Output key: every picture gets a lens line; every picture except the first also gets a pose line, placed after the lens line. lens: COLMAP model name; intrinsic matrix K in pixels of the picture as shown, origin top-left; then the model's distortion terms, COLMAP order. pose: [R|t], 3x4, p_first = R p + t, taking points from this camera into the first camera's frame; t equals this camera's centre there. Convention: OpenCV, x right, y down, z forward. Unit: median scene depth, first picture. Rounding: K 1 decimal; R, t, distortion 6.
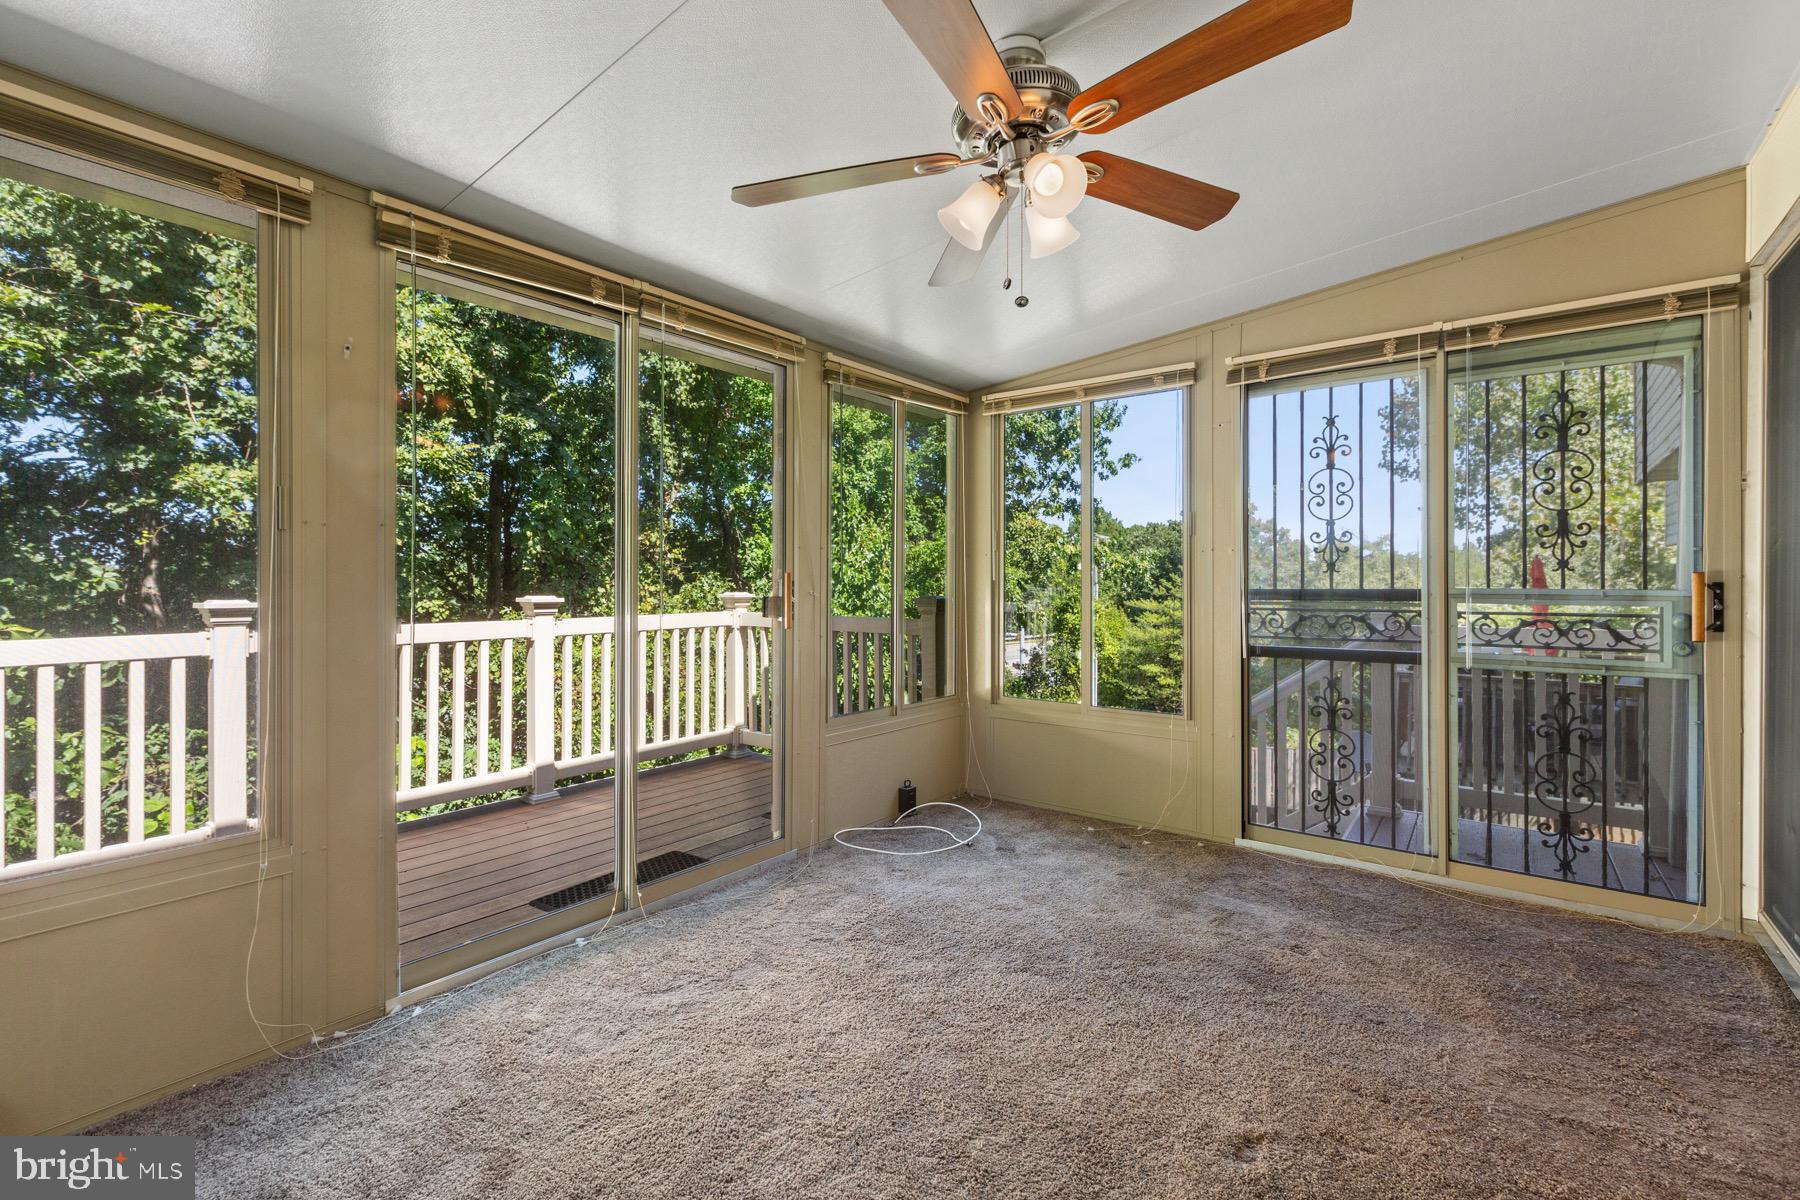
lens RADIAL K [[809.4, 0, 903.6], [0, 809.4, 589.8], [0, 0, 1]] dist [0.002565, -0.000038]
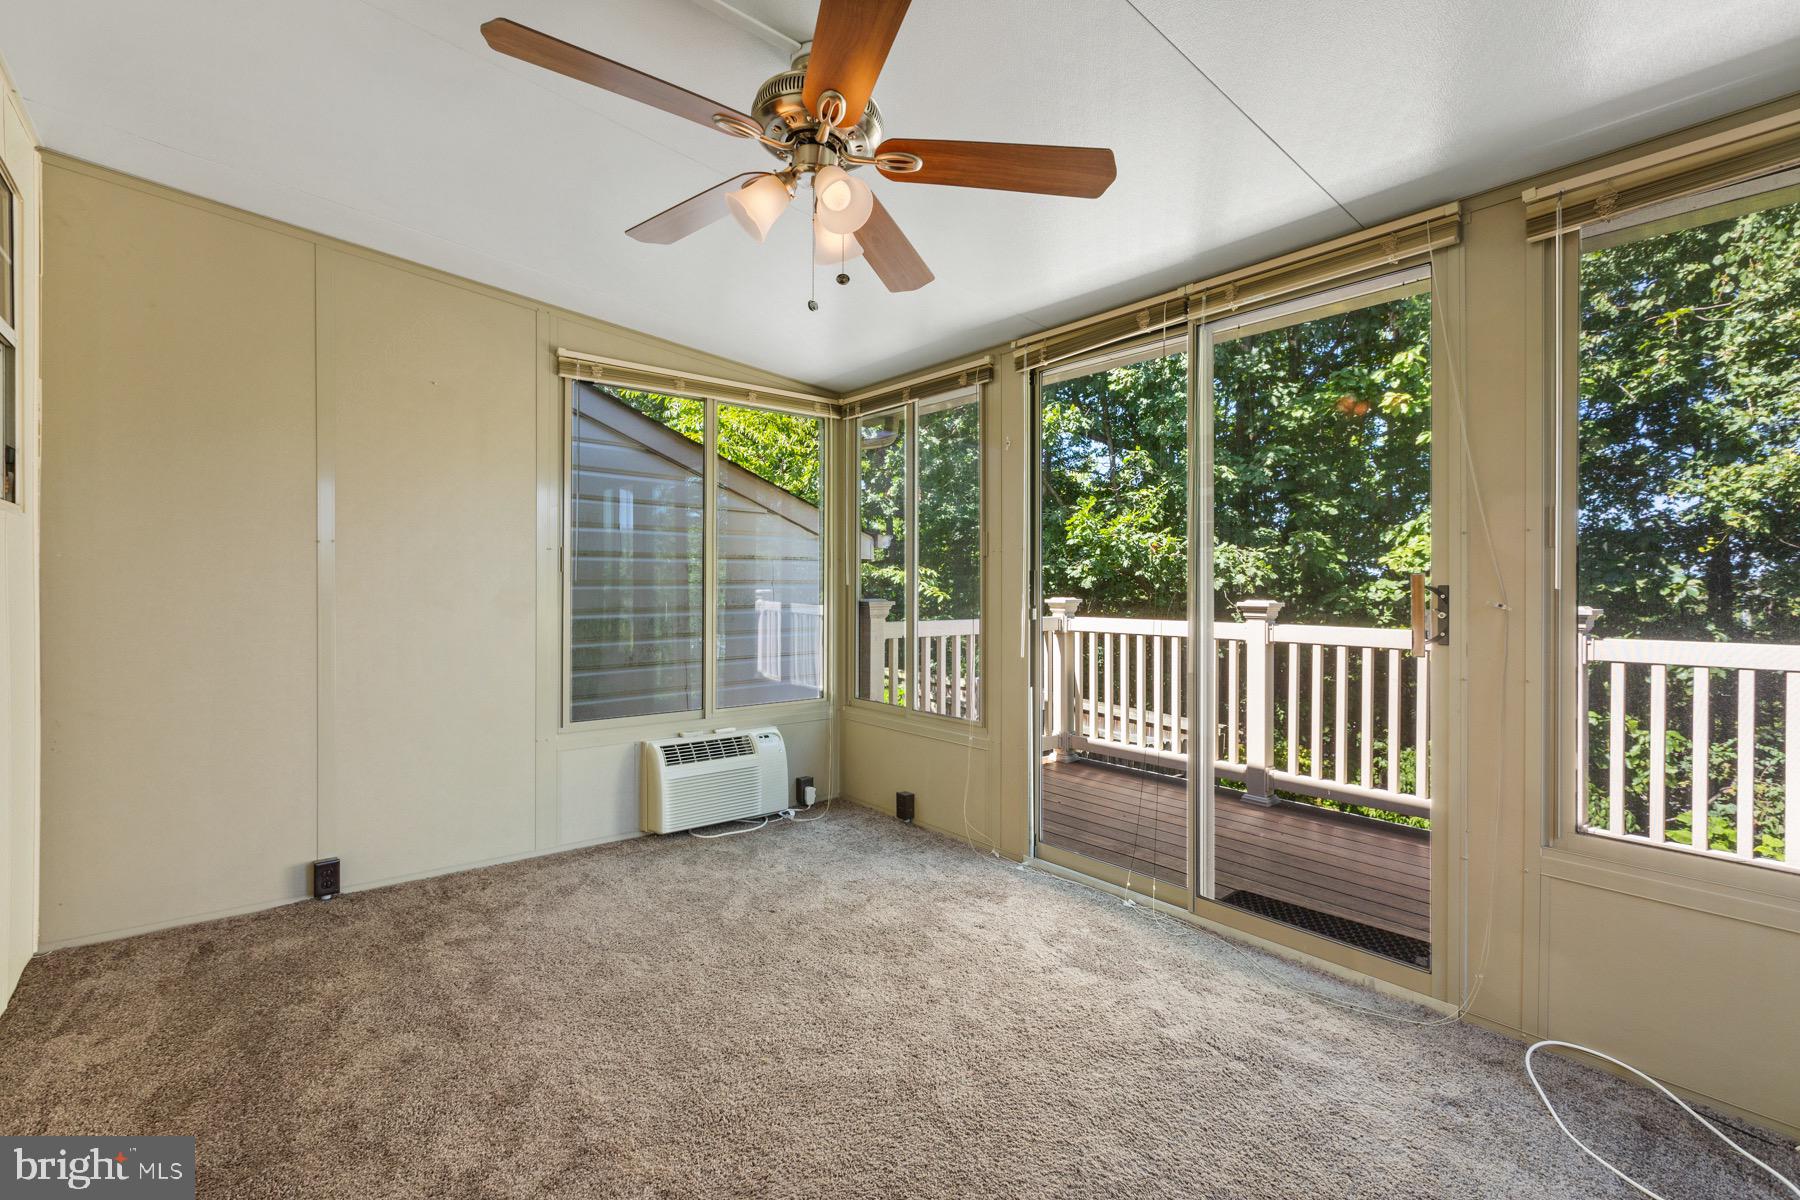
lens RADIAL K [[815.7, 0, 900.0], [0, 815.7, 600.0], [0, 0, 1]] dist [0.001793, 0.000079]
pose [[-0.240361, 0.016161, -0.970549, 0.255122], [-0.011609, 0.999742, 0.019522, -0.003230], [0.970614, 0.015959, -0.240112, 0.310709]]
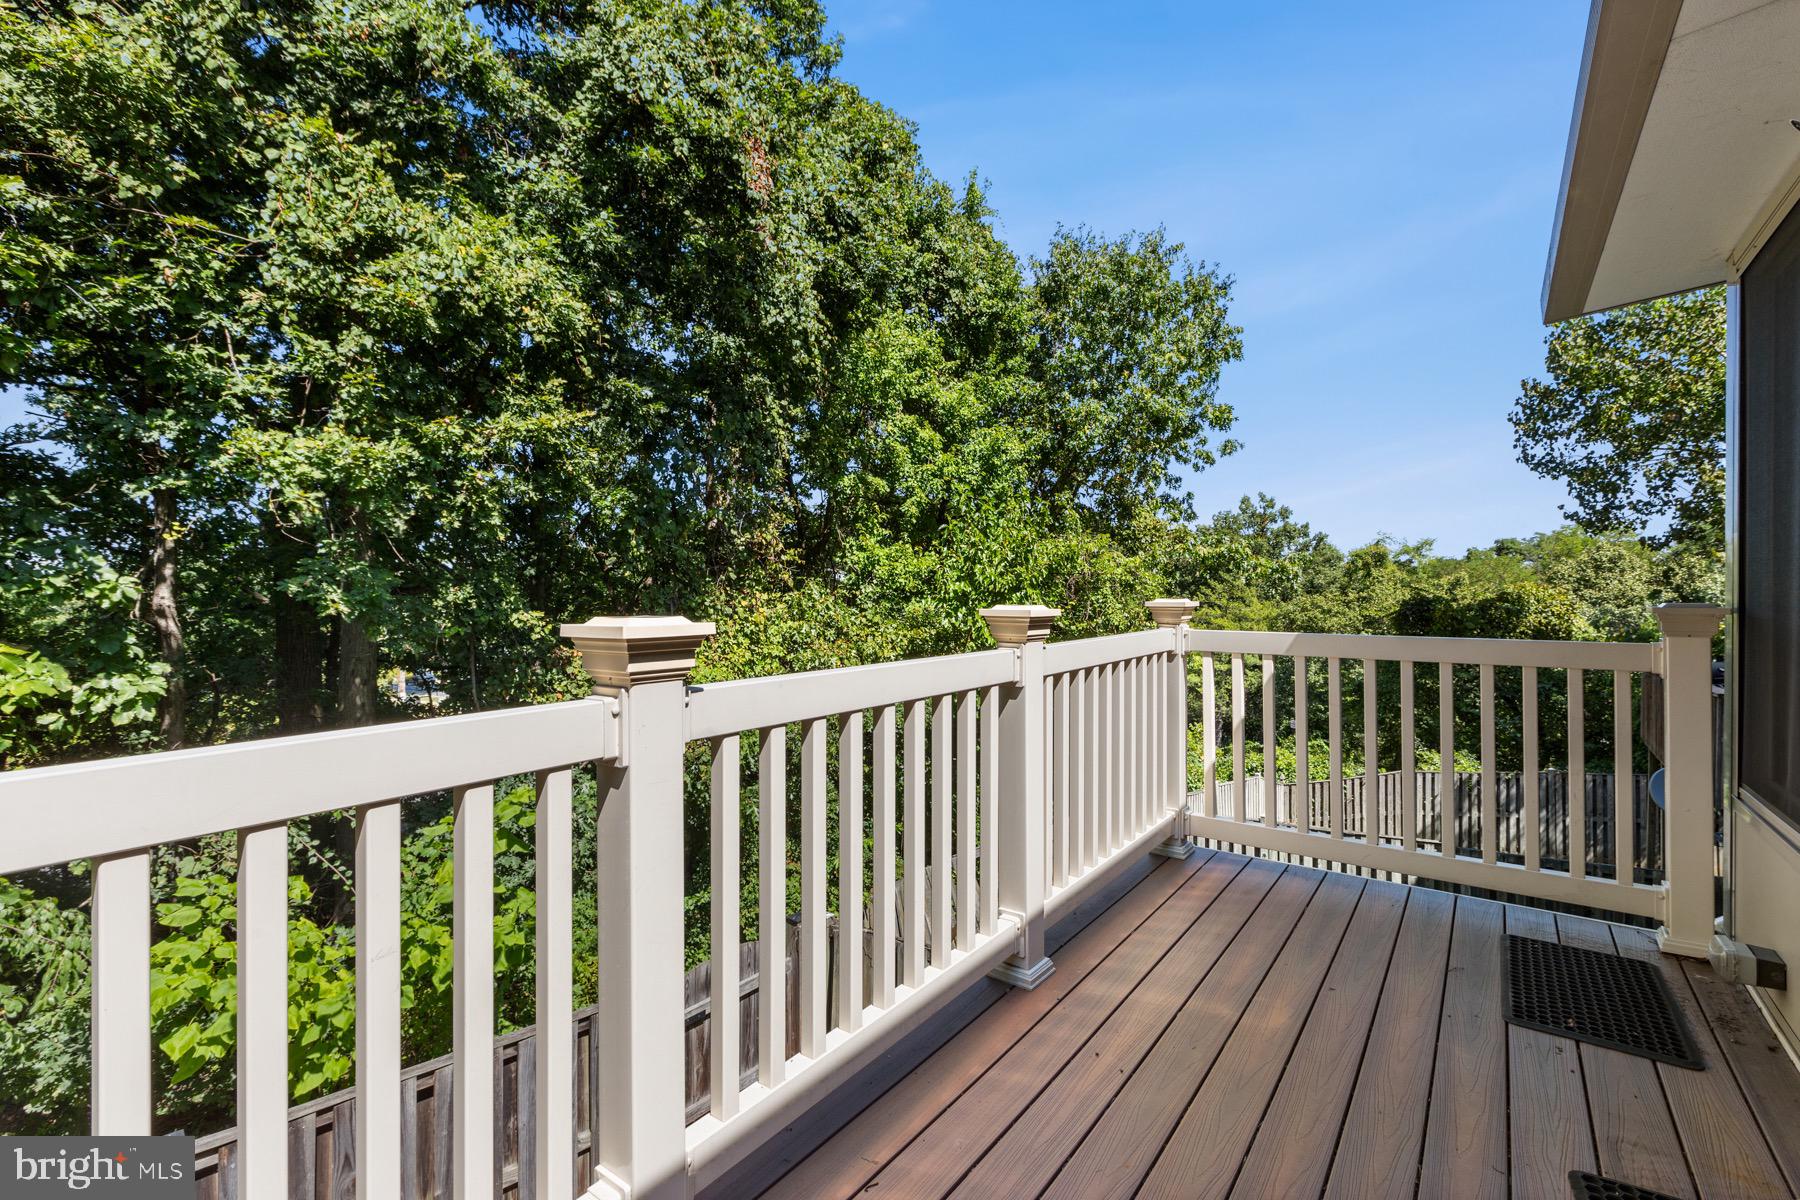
lens RADIAL K [[811.5, 0, 892.0], [0, 811.5, 592.1], [0, 0, 1]] dist [0.001026, 0.005504]
pose [[0.999992, -0.001339, 0.003763, -0.278274], [0.001372, 0.999961, -0.008715, 0.002046], [-0.003751, 0.008720, 0.999955, 0.244939]]
